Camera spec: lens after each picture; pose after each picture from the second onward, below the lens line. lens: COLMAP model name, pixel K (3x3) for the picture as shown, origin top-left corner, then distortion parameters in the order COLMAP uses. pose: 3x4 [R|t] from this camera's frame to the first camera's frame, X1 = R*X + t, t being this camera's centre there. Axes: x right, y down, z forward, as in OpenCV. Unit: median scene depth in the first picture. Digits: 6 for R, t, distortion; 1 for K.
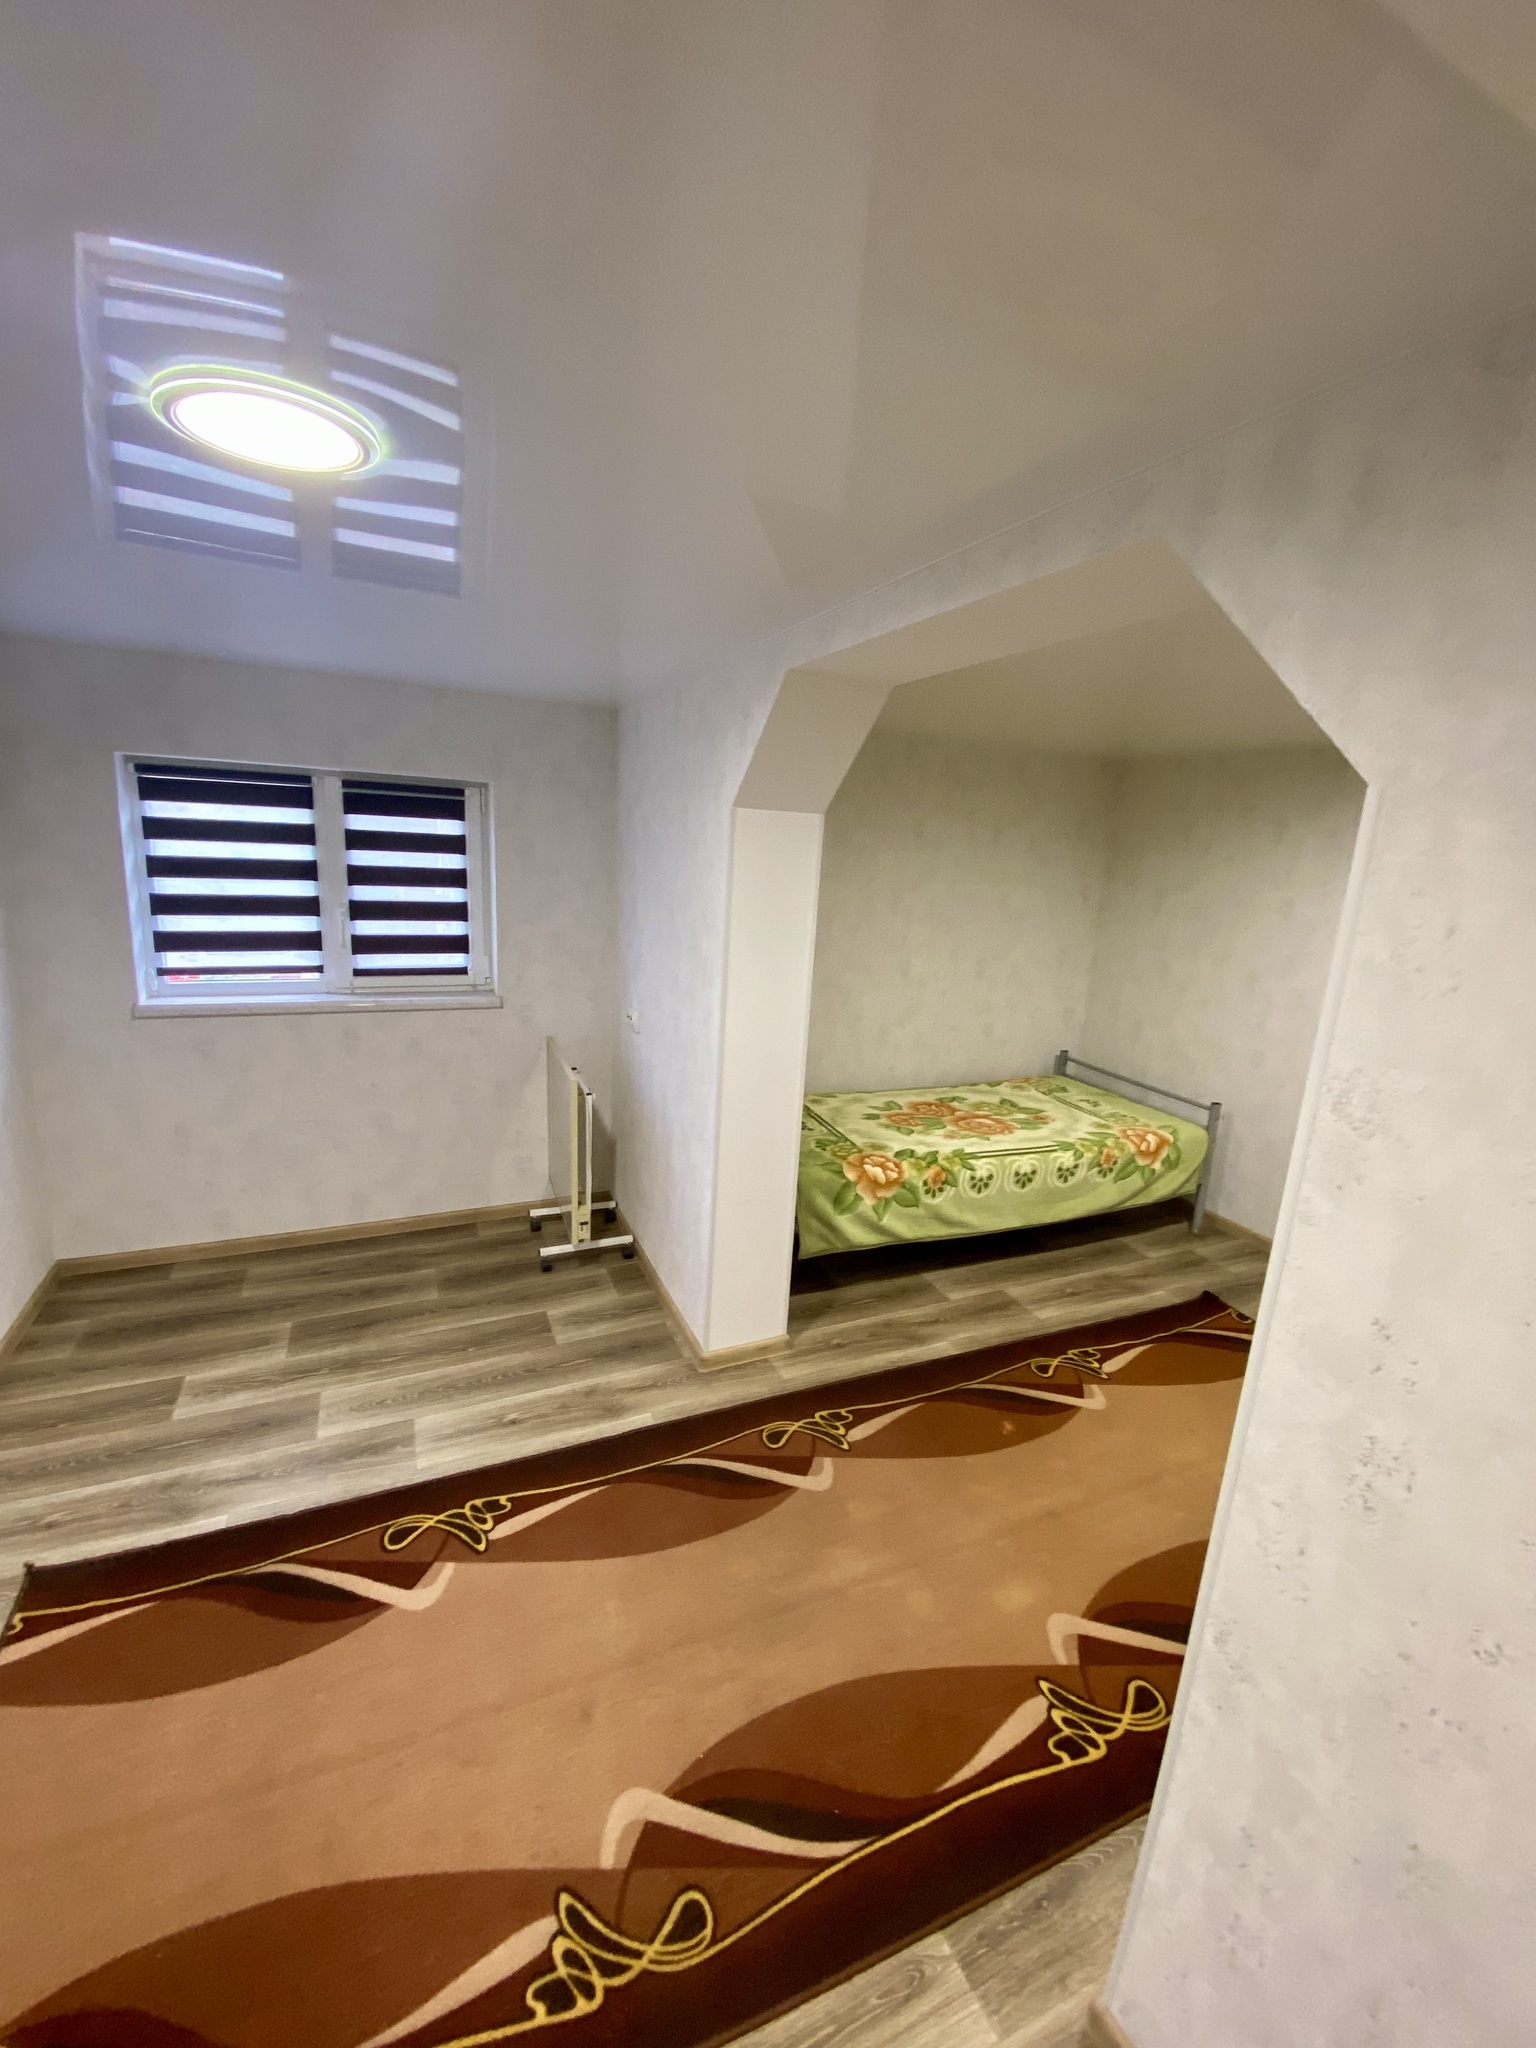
lens RADIAL K [[819.3, 0, 767.1], [0, 819.3, 1015.5], [0, 0, 1]] dist [0.021162, -0.021623]
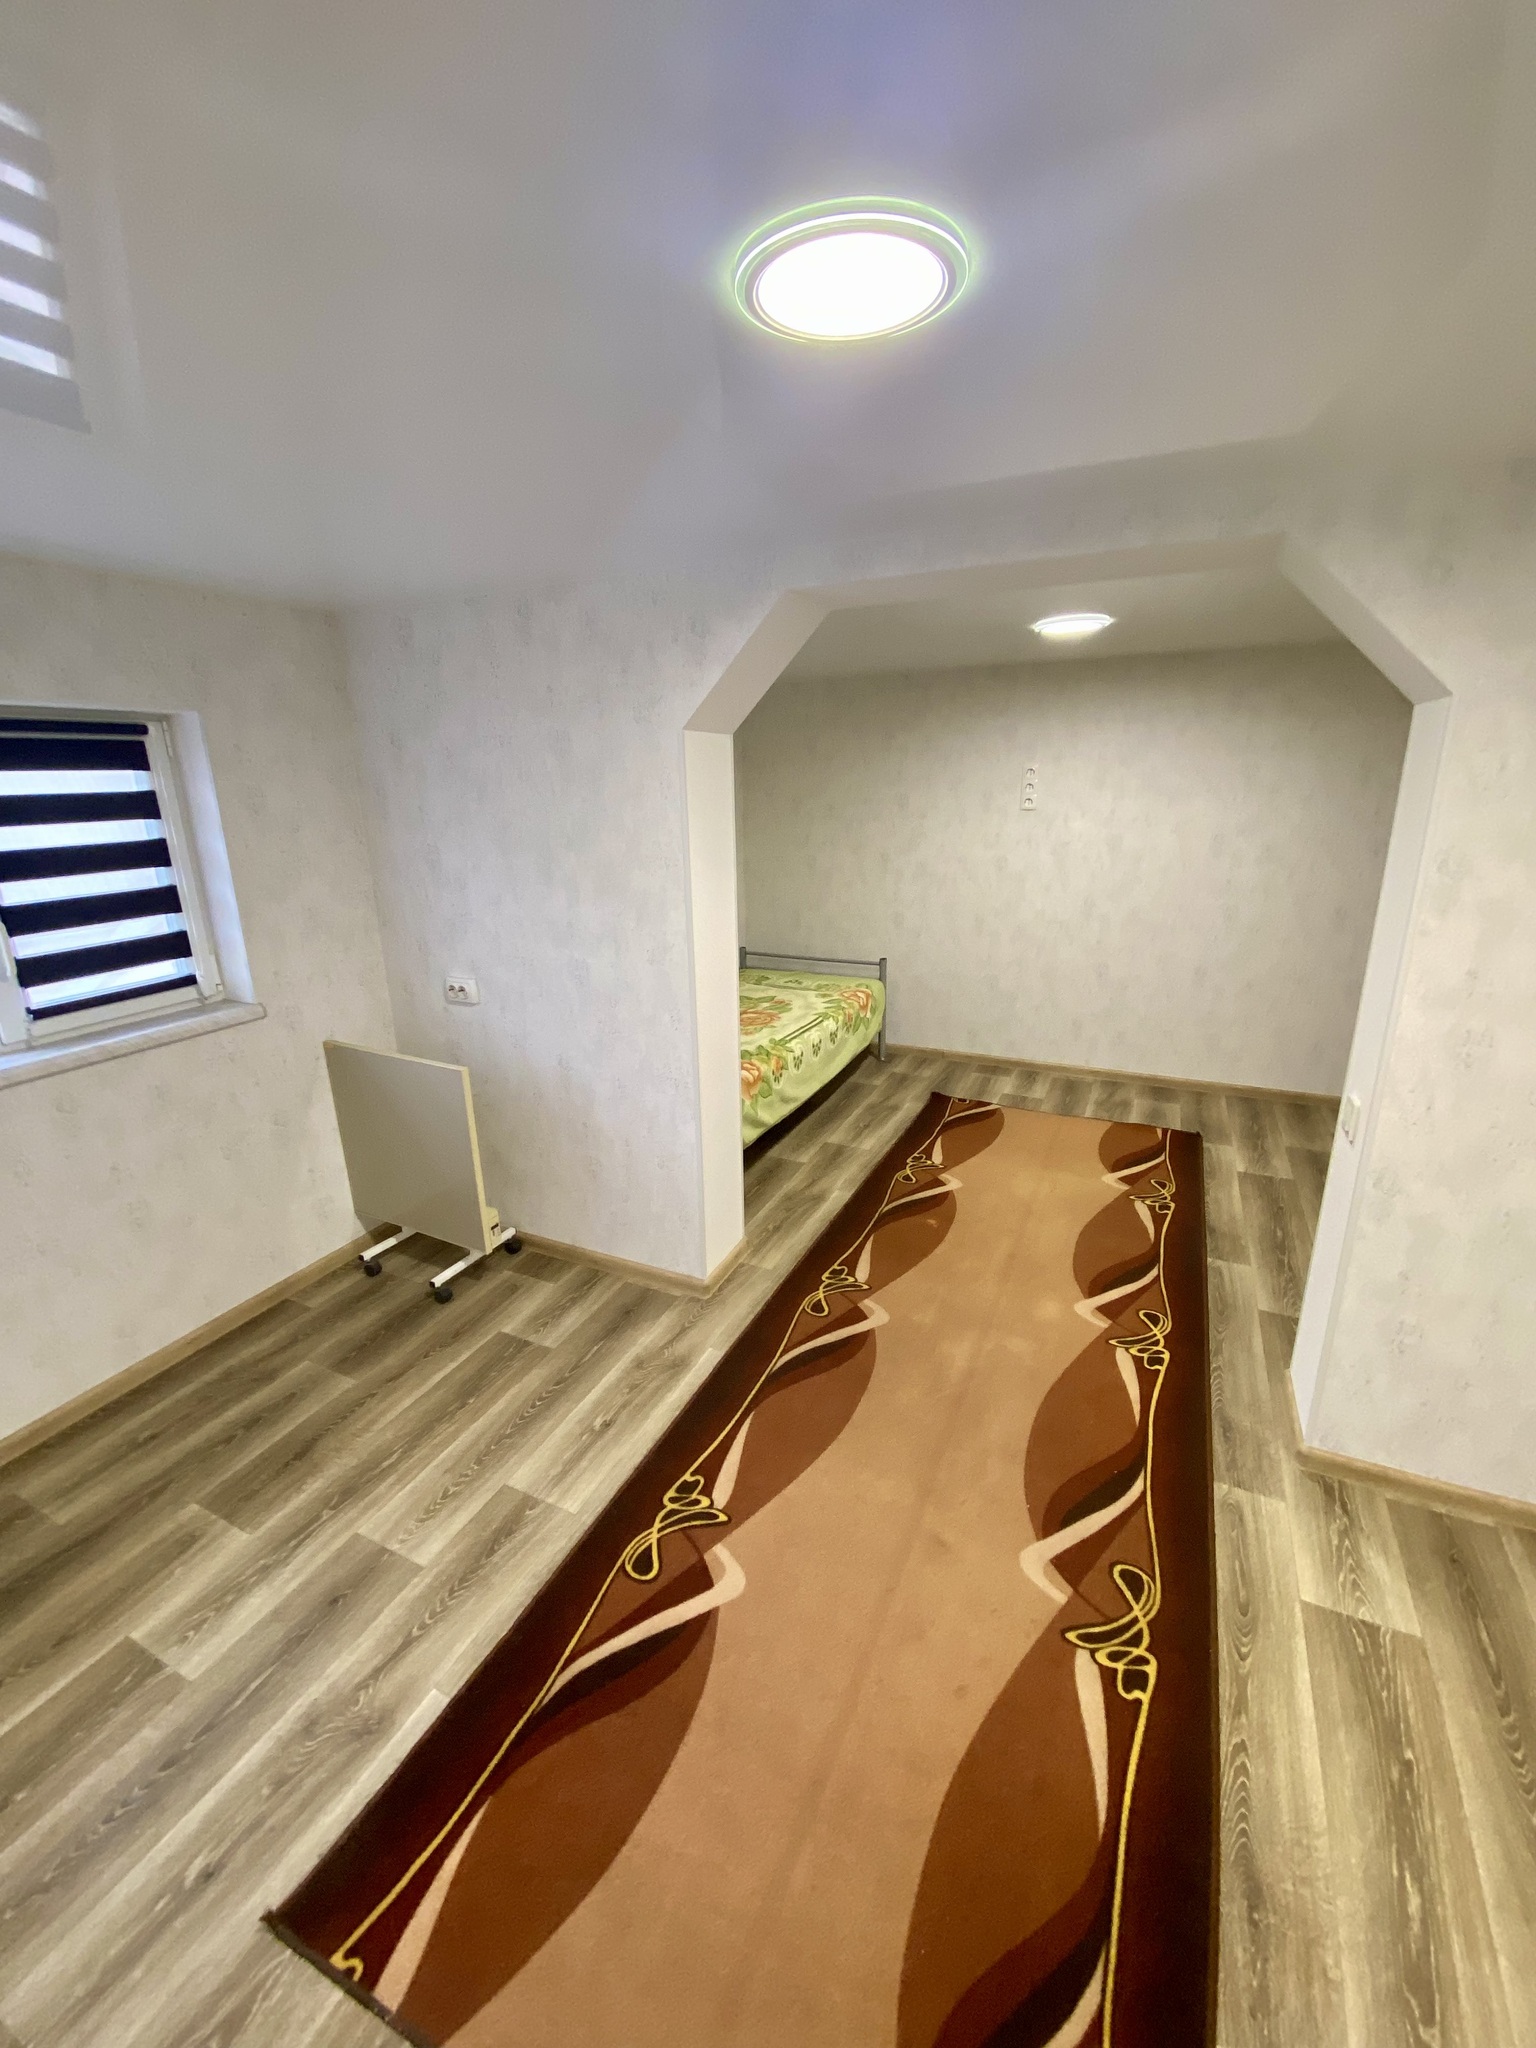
lens RADIAL K [[819.3, 0, 767.1], [0, 819.3, 1015.5], [0, 0, 1]] dist [0.021162, -0.021623]
pose [[0.764004, -0.242223, 0.598018, -0.531626], [0.188346, 0.970213, 0.152355, -0.050072], [-0.617109, -0.003765, 0.786869, 0.144742]]
